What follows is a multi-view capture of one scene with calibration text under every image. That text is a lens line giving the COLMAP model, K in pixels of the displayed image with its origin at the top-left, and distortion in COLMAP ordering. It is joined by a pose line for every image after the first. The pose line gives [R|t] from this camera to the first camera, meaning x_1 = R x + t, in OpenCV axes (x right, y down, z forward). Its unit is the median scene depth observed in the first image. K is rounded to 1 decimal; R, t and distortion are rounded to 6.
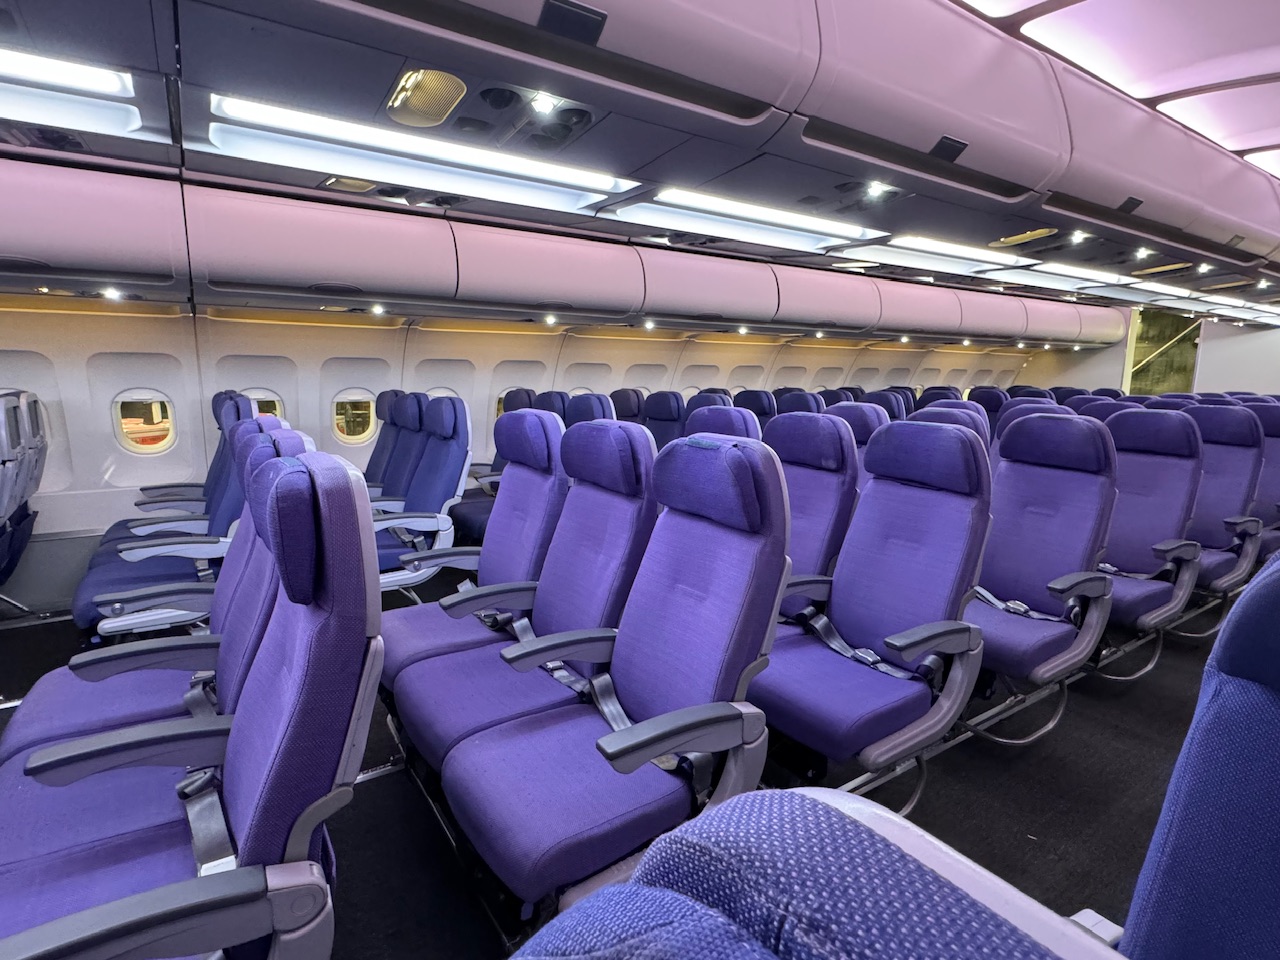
lens RADIAL K [[664.1, 0, 630.3], [0, 664.1, 484.6], [0, 0, 1]] dist [-0.029426, 0.003401]
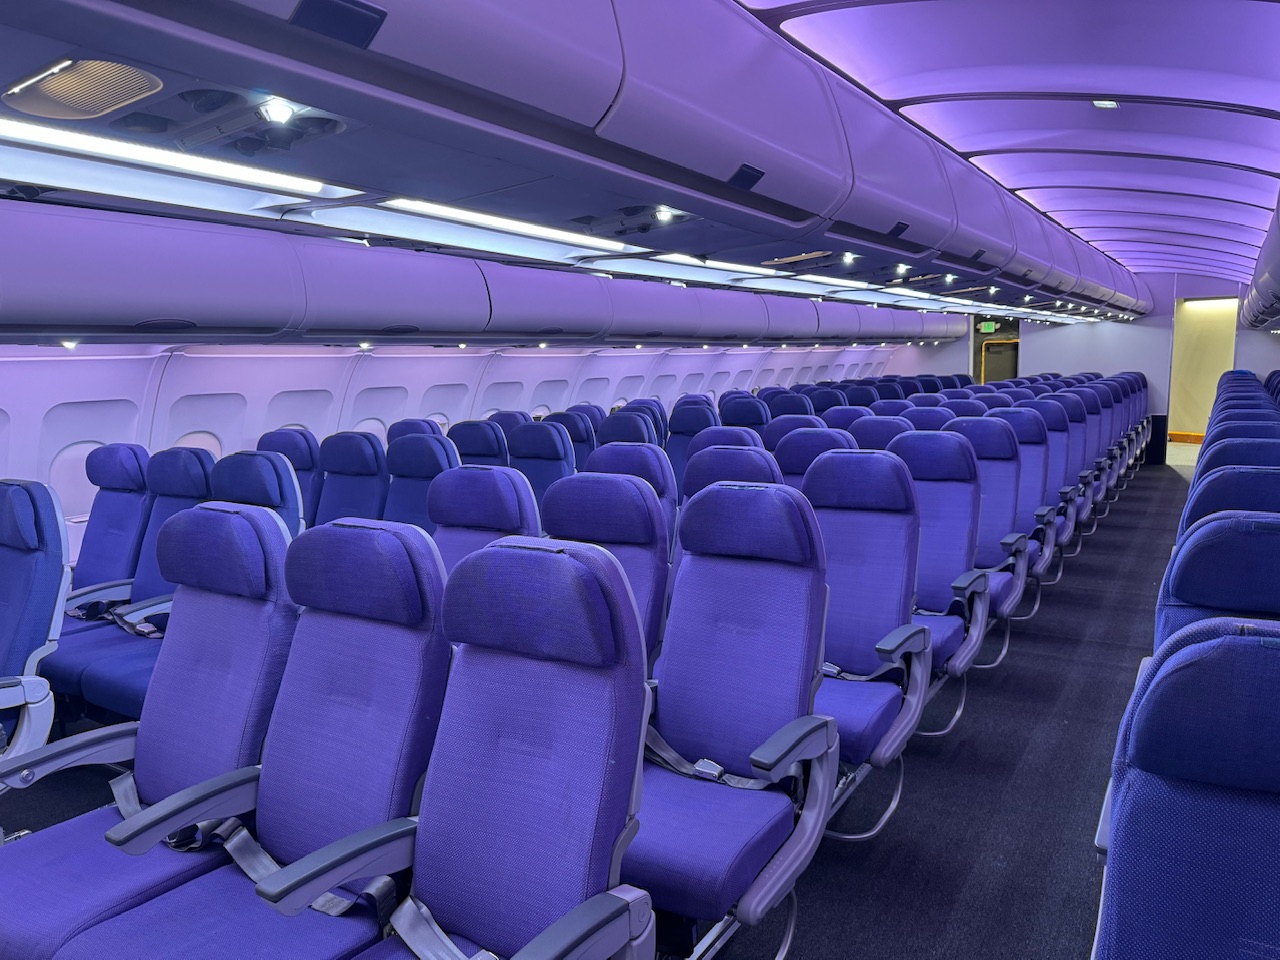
lens RADIAL K [[890.2, 0, 635.8], [0, 890.2, 477.4], [0, 0, 1]] dist [0.043413, -0.030776]
pose [[0.912193, -0.083744, 0.401113, -0.137080], [0.103017, 0.994322, -0.026683, -0.083664], [-0.396600, 0.065662, 0.915640, -0.005294]]
